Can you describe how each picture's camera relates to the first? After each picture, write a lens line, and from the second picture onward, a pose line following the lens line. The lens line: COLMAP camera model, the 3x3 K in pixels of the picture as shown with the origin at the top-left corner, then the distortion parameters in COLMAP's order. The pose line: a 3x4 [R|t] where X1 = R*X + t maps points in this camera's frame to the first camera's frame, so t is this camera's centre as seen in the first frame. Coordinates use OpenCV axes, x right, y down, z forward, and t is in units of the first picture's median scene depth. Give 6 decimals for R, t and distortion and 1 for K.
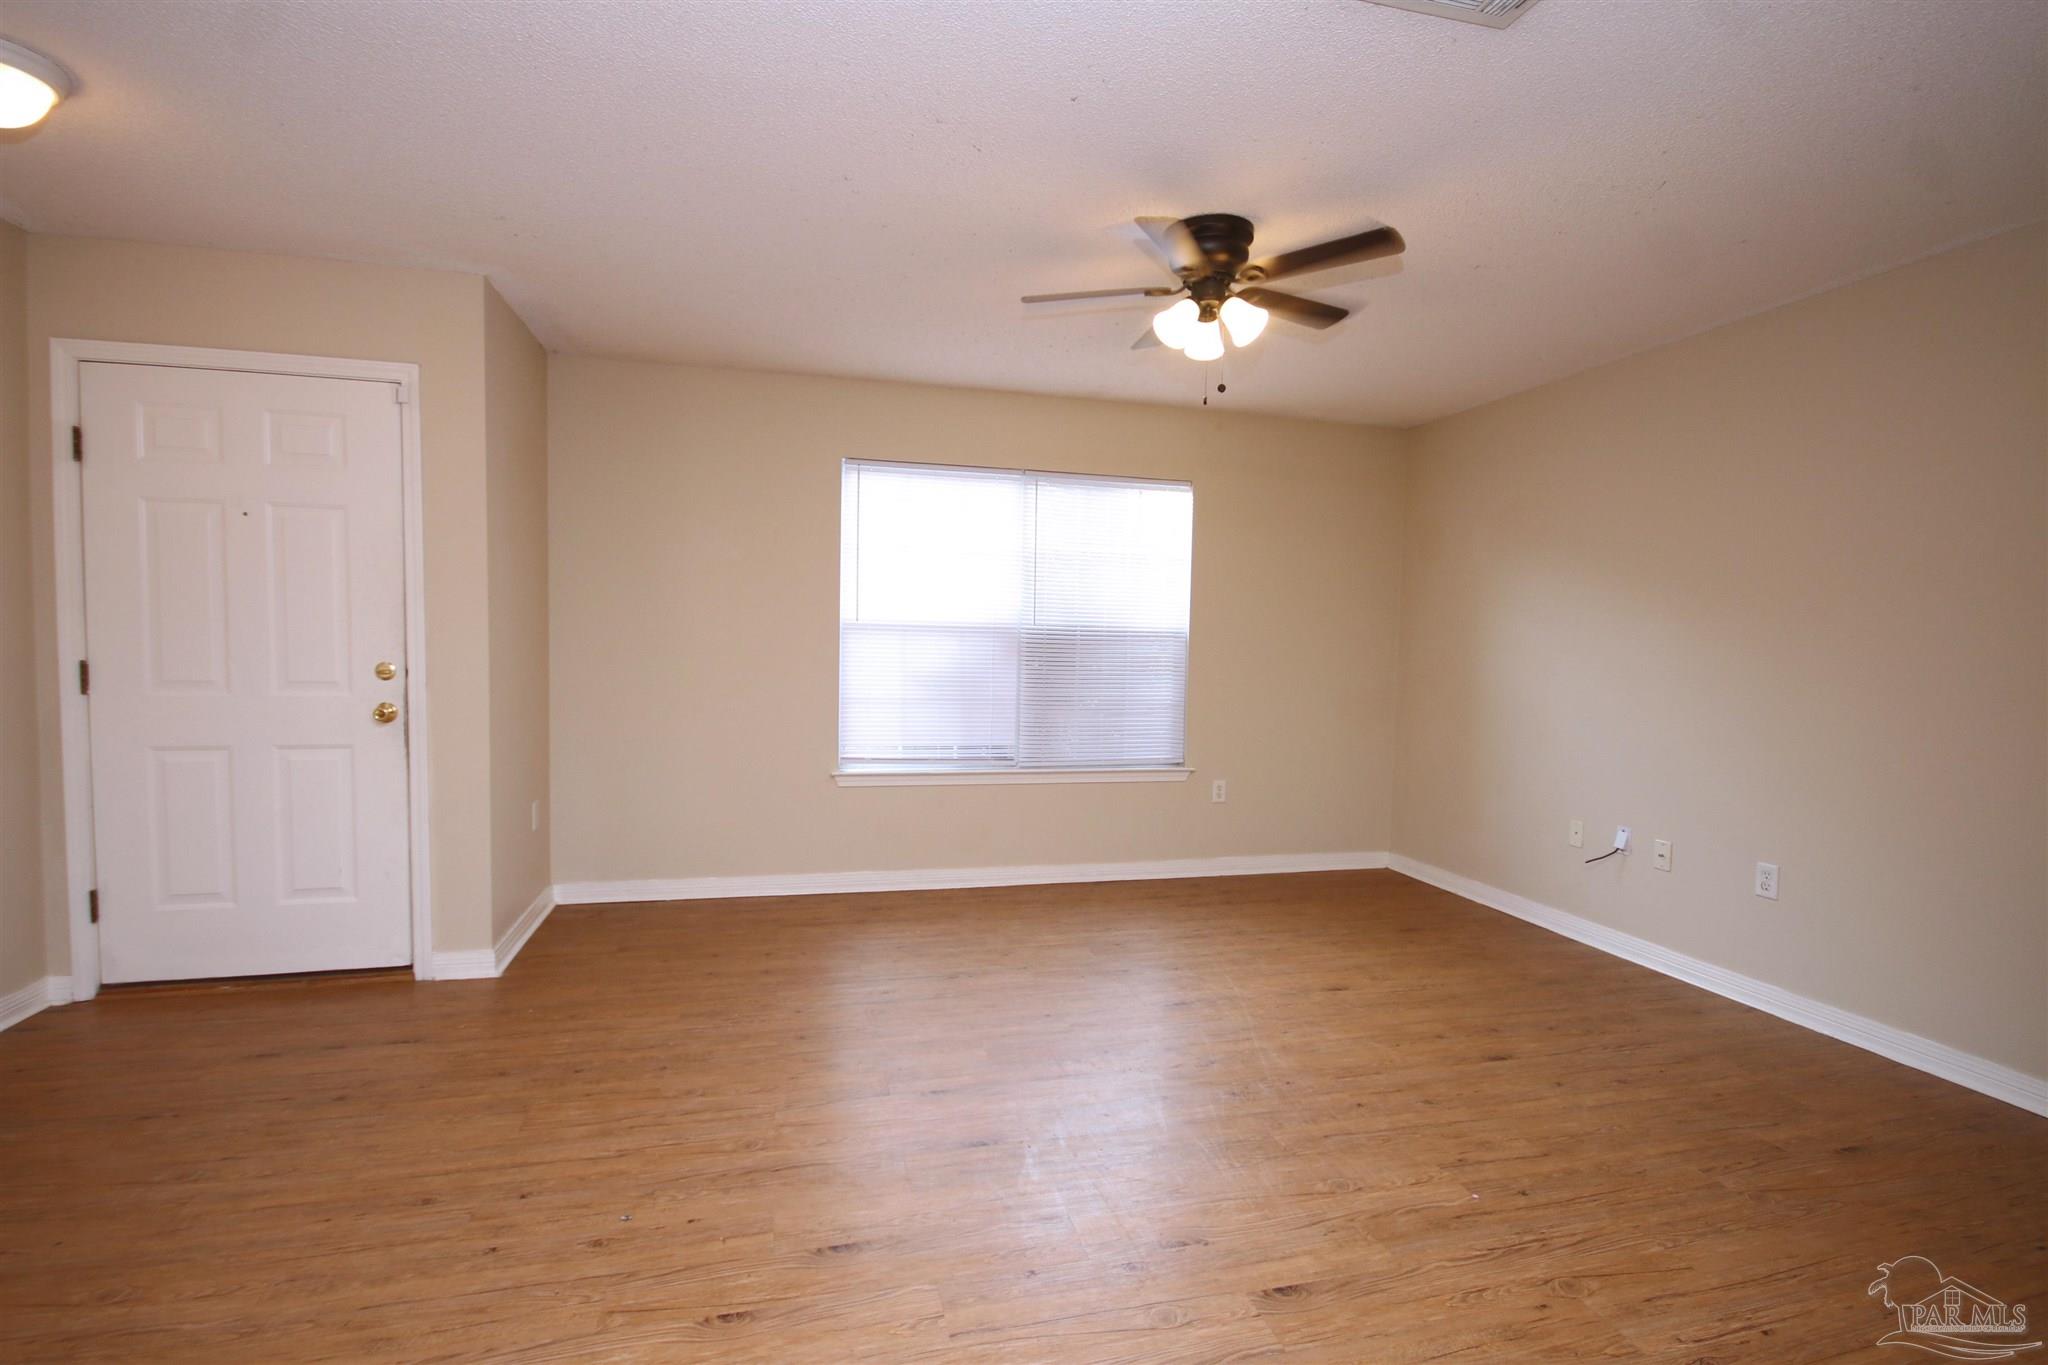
lens RADIAL K [[943.2, 0, 1024.0], [0, 943.2, 682.5], [0, 0, 1]] dist [-0.002550, -0.000211]
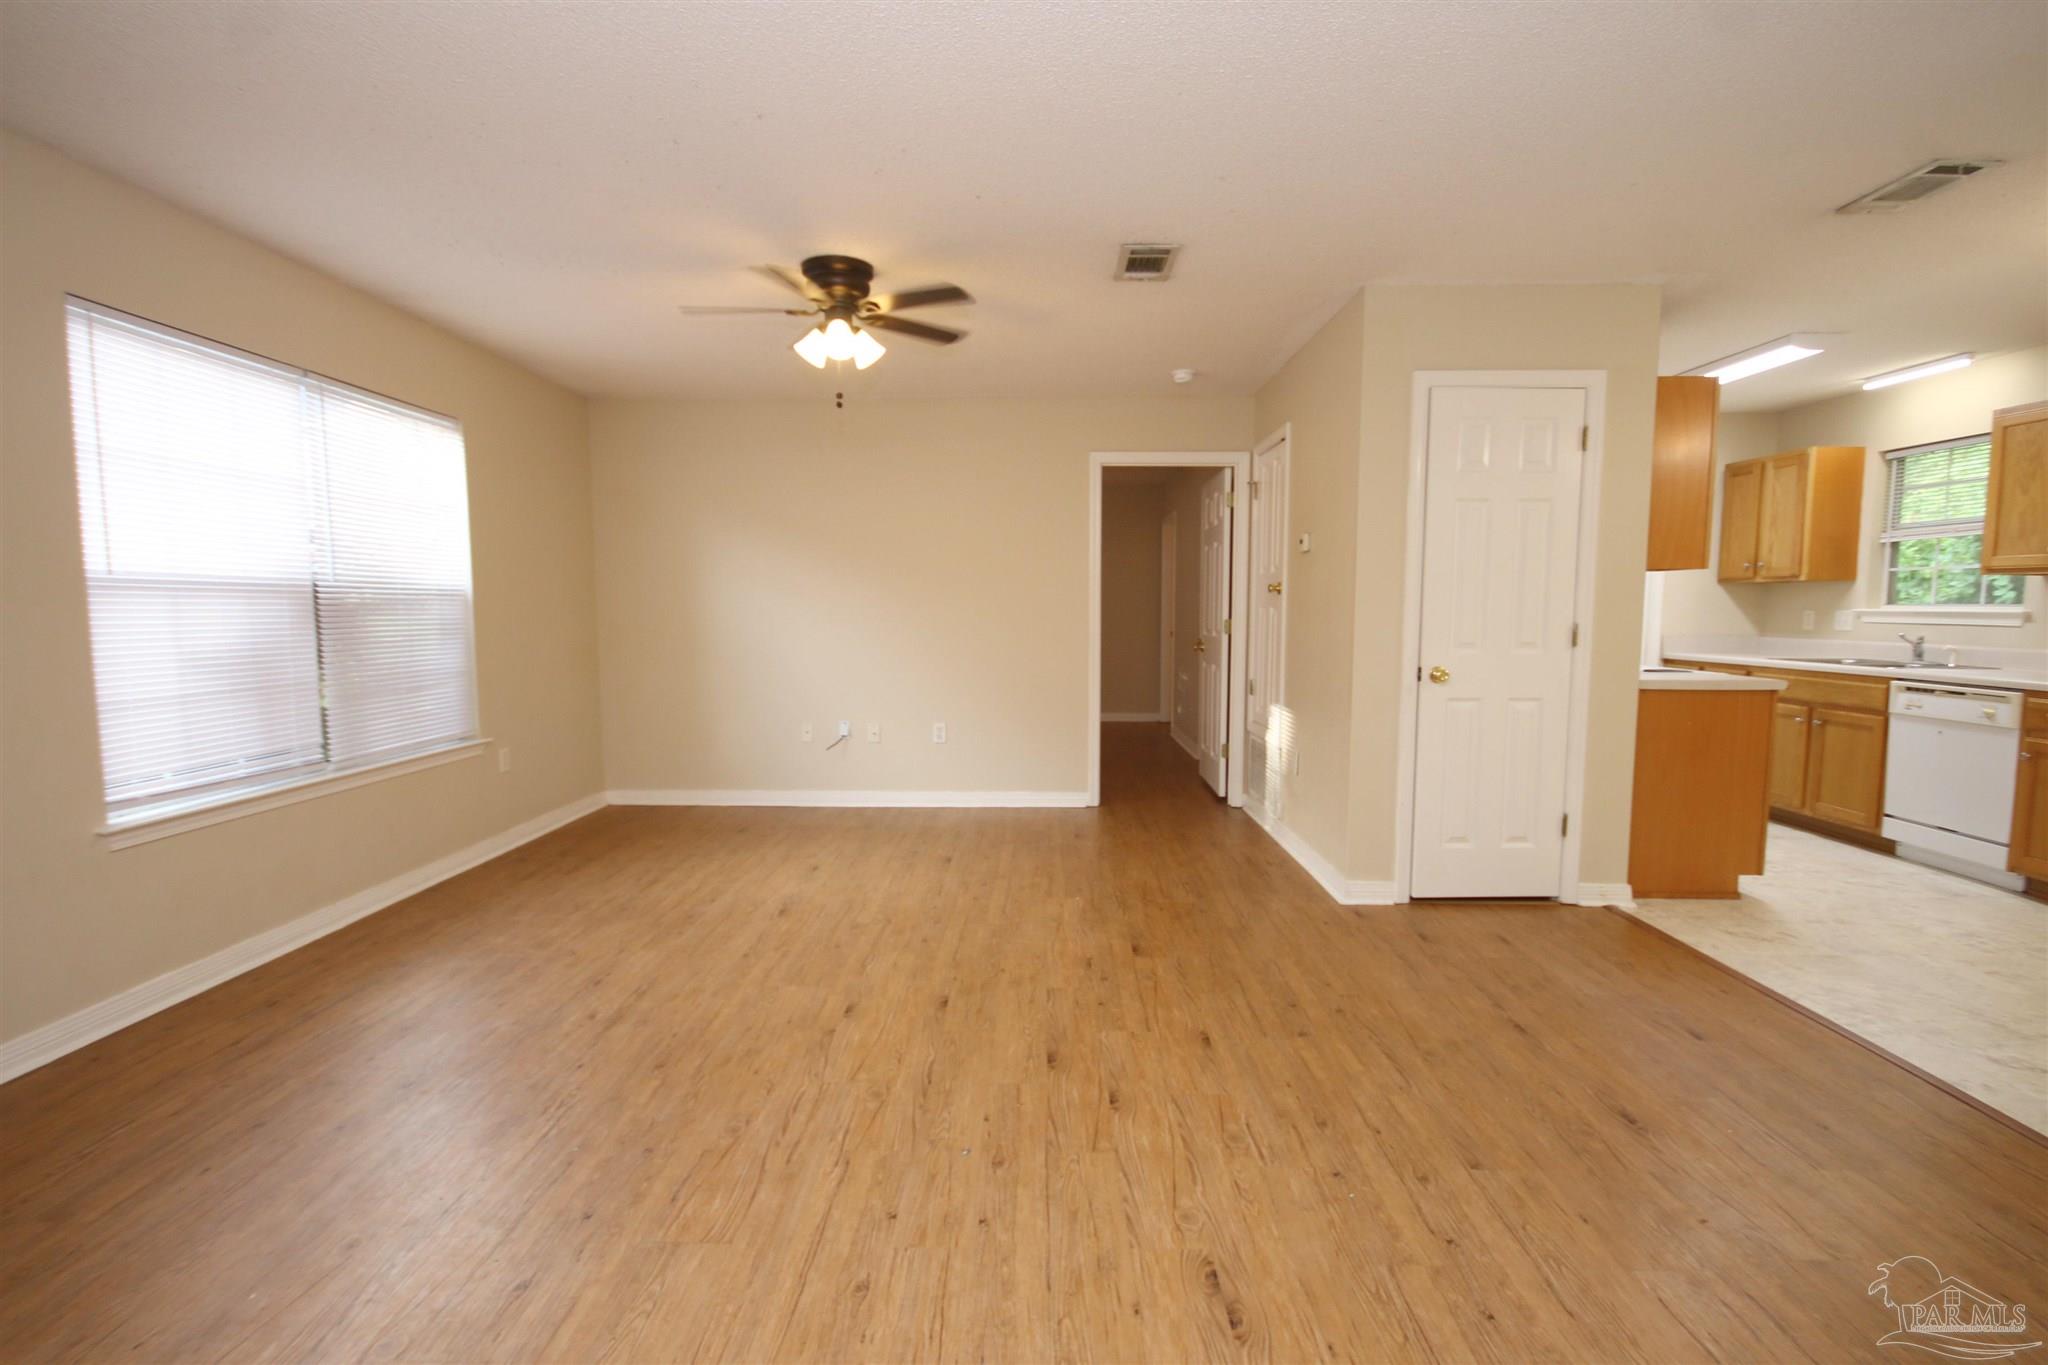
lens RADIAL K [[932.4, 0, 1017.6], [0, 932.4, 695.1], [0, 0, 1]] dist [0.001155, -0.008227]
pose [[0.269804, -0.111197, 0.956473, -0.681982], [0.046679, 0.993652, 0.102352, -0.025774], [-0.961783, 0.017033, 0.273282, 0.323817]]
